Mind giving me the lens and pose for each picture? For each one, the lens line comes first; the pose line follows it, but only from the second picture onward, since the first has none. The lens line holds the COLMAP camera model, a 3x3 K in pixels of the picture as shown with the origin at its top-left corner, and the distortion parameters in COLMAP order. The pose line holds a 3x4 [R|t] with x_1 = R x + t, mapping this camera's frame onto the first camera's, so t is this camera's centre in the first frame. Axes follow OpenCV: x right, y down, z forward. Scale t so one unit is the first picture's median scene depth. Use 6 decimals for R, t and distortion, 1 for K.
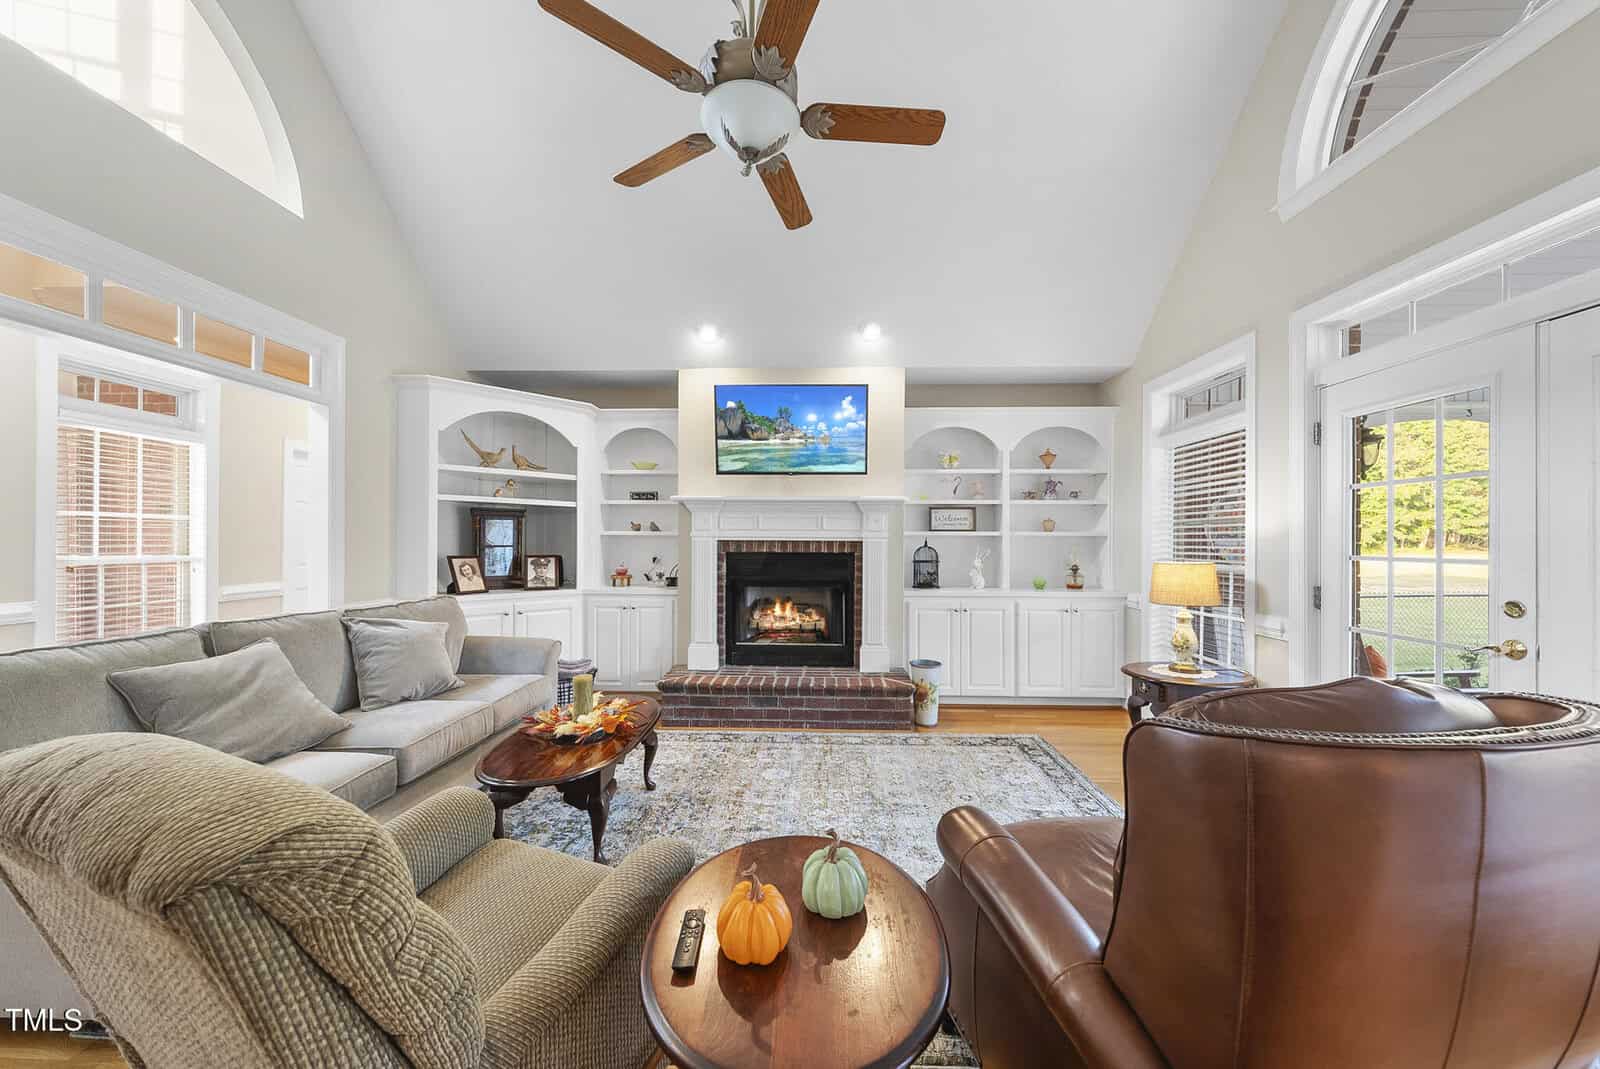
lens RADIAL K [[537.7, 0, 802.1], [0, 537.7, 537.9], [0, 0, 1]] dist [0.001395, -0.000006]
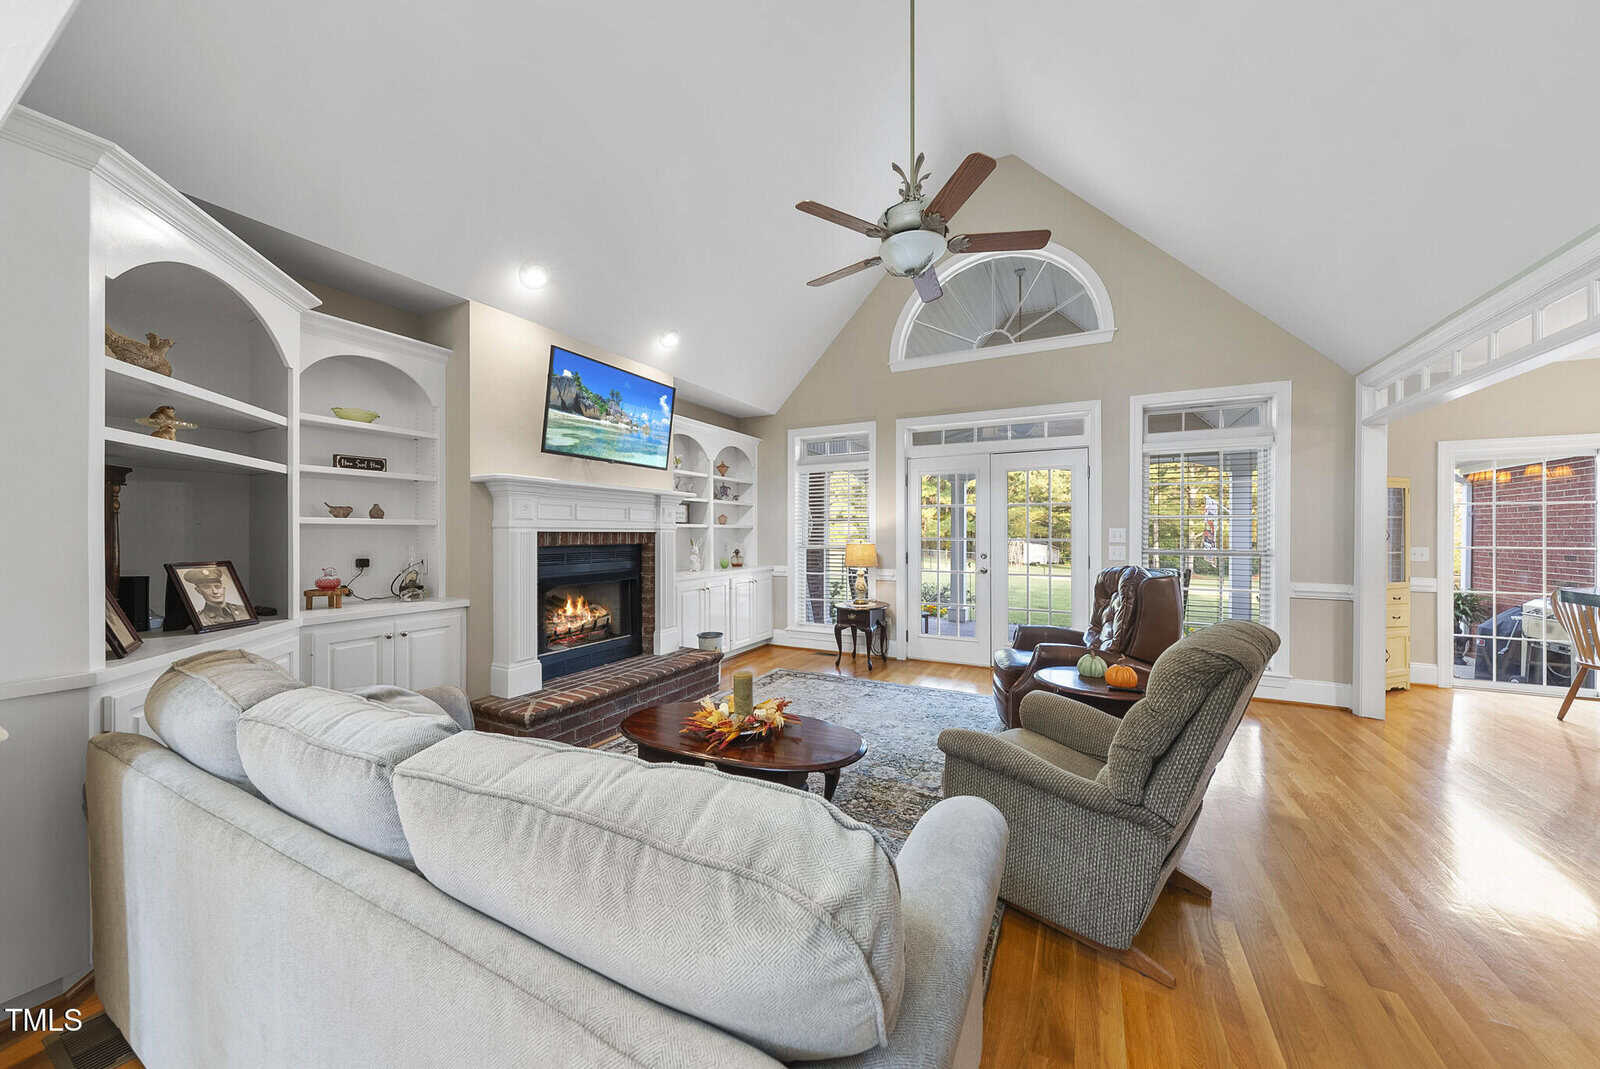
lens RADIAL K [[555.0, 0, 799.8], [0, 555.0, 540.2], [0, 0, 1]] dist [-0.017579, -0.000052]
pose [[0.428486, -0.015791, 0.903411, -0.726468], [-0.002122, 0.999827, 0.018483, 0.001605], [-0.903546, -0.009837, 0.428378, 0.276534]]
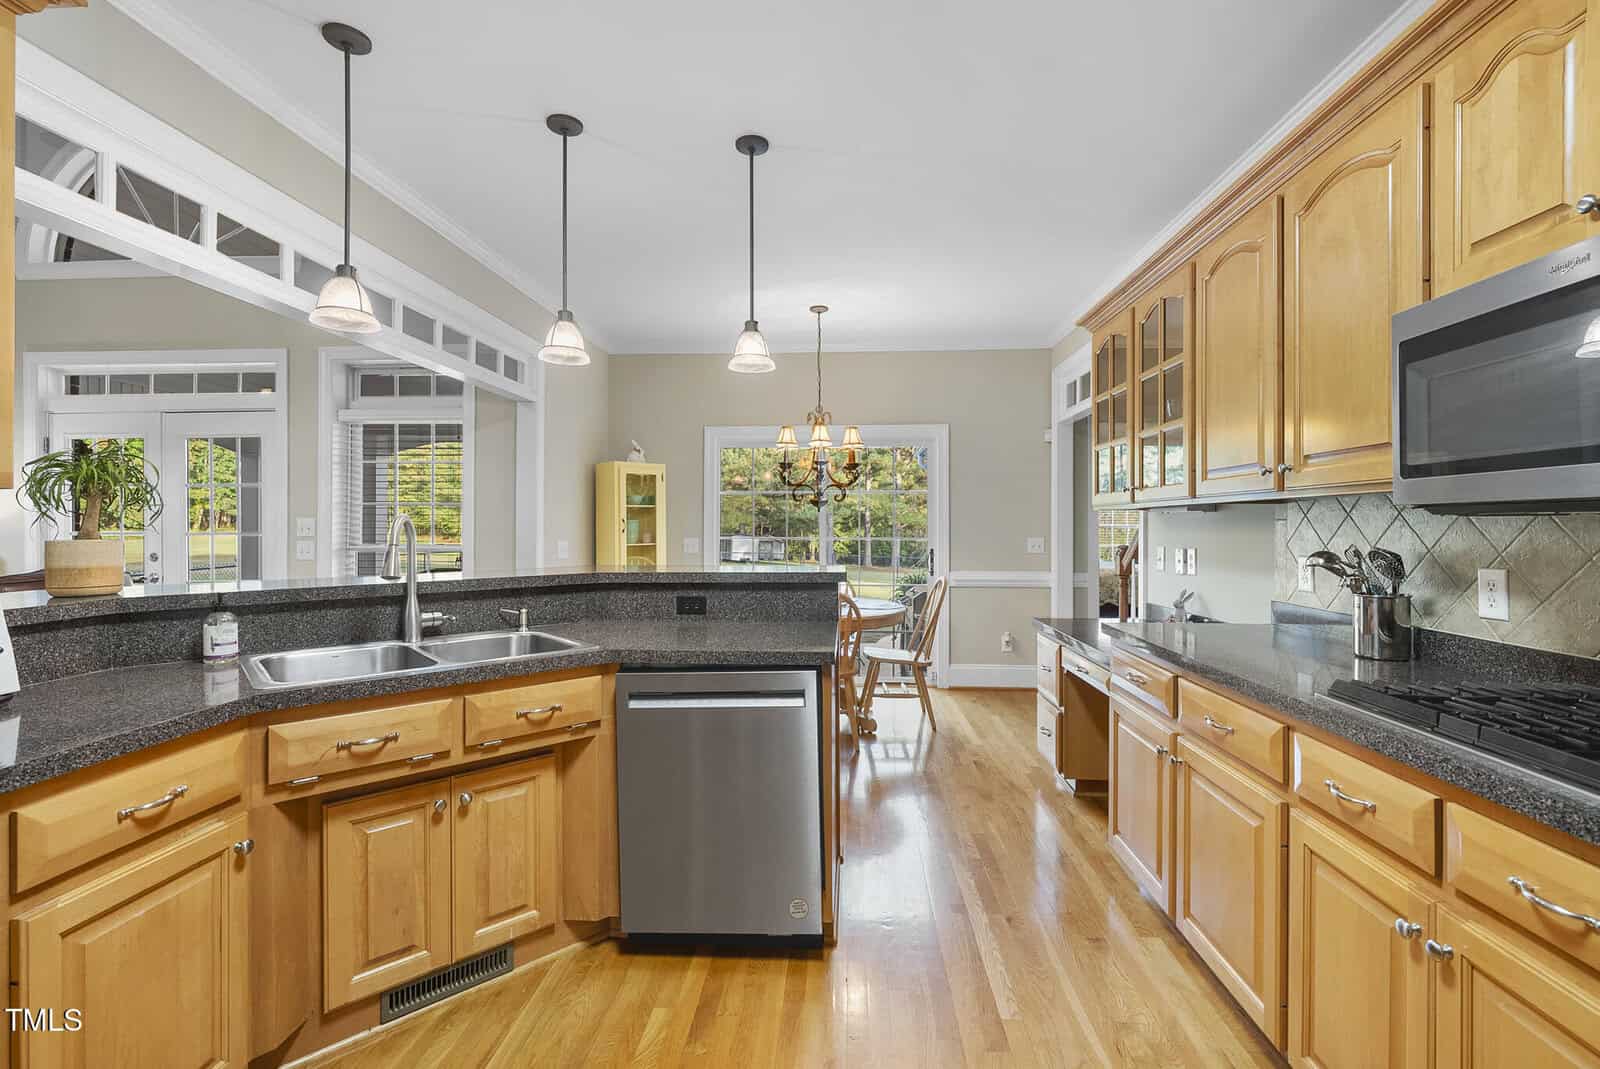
lens RADIAL K [[719.7, 0, 800.2], [0, 719.7, 529.5], [0, 0, 1]] dist [-0.002254, -0.000328]
pose [[0.024987, -0.013798, 0.999593, -0.528713], [-0.002880, 0.999900, 0.013875, -0.003308], [-0.999684, -0.003225, 0.024945, -0.616825]]
